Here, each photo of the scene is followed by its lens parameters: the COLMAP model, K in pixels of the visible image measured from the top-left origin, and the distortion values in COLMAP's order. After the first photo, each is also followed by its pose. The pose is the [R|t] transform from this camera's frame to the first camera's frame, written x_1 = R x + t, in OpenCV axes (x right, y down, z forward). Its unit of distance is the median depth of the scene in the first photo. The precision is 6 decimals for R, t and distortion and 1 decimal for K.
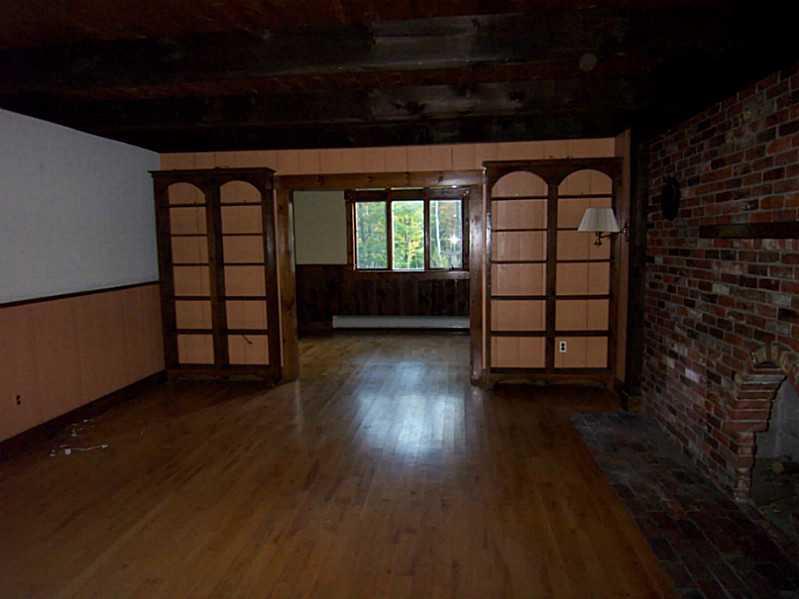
lens RADIAL K [[534.6, 0, 399.5], [0, 534.6, 299.5], [0, 0, 1]] dist [-0.002400, -0.052735]
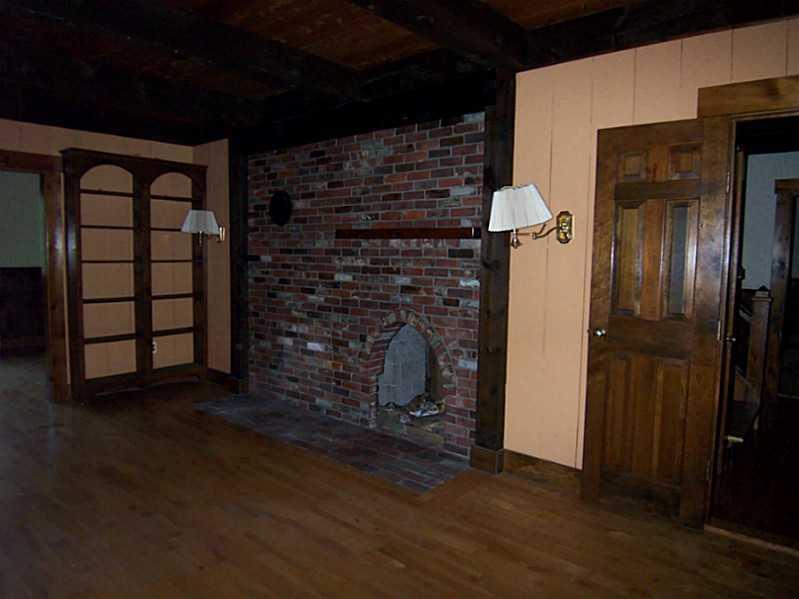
lens RADIAL K [[534.6, 0, 399.5], [0, 534.6, 299.5], [0, 0, 1]] dist [-0.002400, -0.052735]
pose [[0.570504, -0.049146, 0.819823, -0.418191], [0.064979, 0.997780, 0.014596, 0.025181], [-0.818720, 0.044944, 0.572431, 0.095155]]
